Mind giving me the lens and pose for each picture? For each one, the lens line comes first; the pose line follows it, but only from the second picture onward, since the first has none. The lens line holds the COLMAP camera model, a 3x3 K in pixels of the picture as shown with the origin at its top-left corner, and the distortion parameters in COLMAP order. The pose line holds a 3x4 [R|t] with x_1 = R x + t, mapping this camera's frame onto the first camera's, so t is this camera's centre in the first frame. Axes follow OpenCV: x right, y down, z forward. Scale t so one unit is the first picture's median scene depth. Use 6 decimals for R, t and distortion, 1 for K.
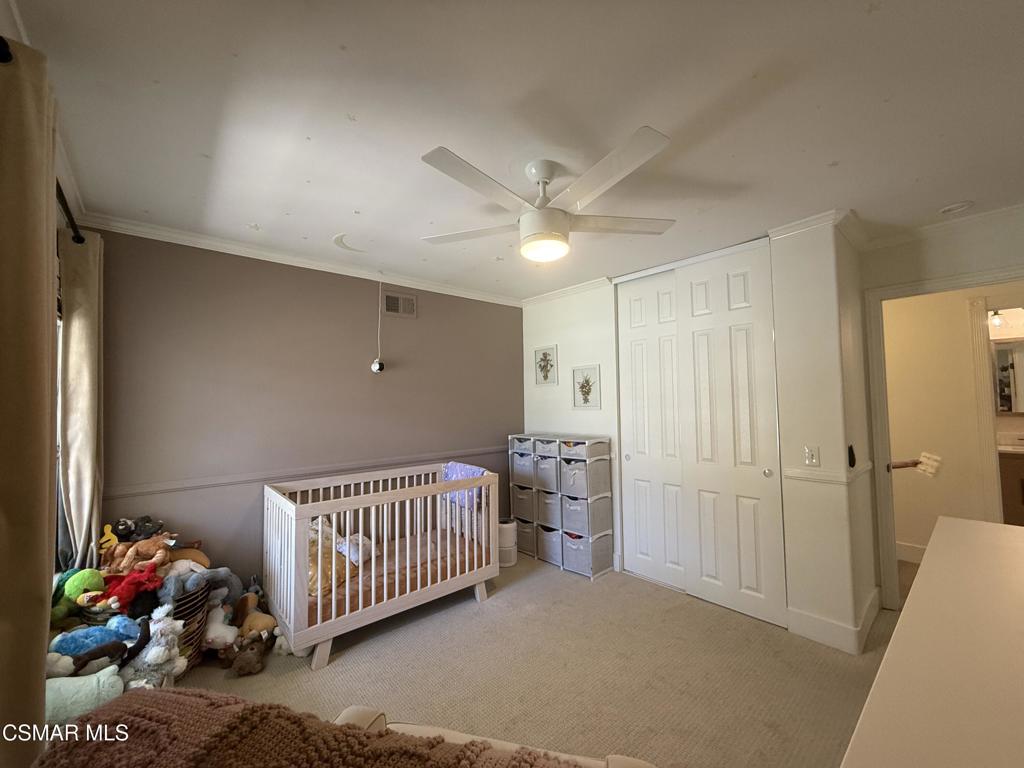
lens RADIAL K [[411.1, 0, 512.0], [0, 411.1, 384.0], [0, 0, 1]] dist [-0.002748, -0.000288]
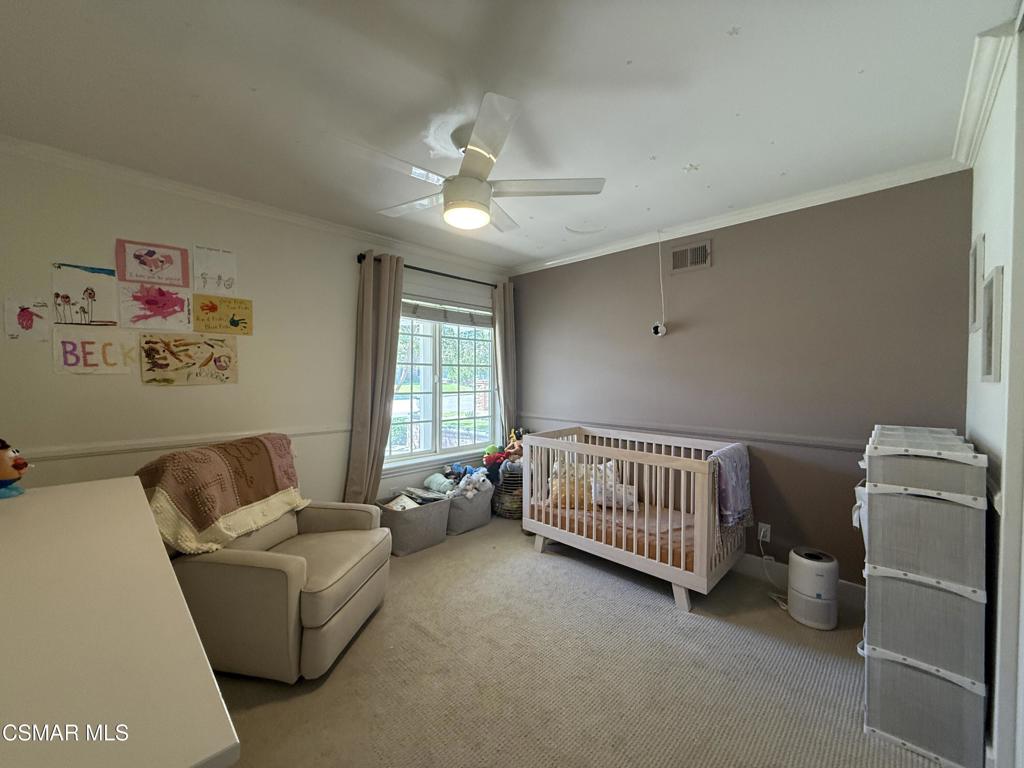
lens RADIAL K [[411.1, 0, 512.0], [0, 411.1, 384.0], [0, 0, 1]] dist [-0.002748, -0.000288]
pose [[0.083707, 0.041371, -0.995631, 0.689556], [0.041395, 0.998131, 0.044955, 0.030692], [0.995630, -0.044977, 0.081838, 0.612490]]
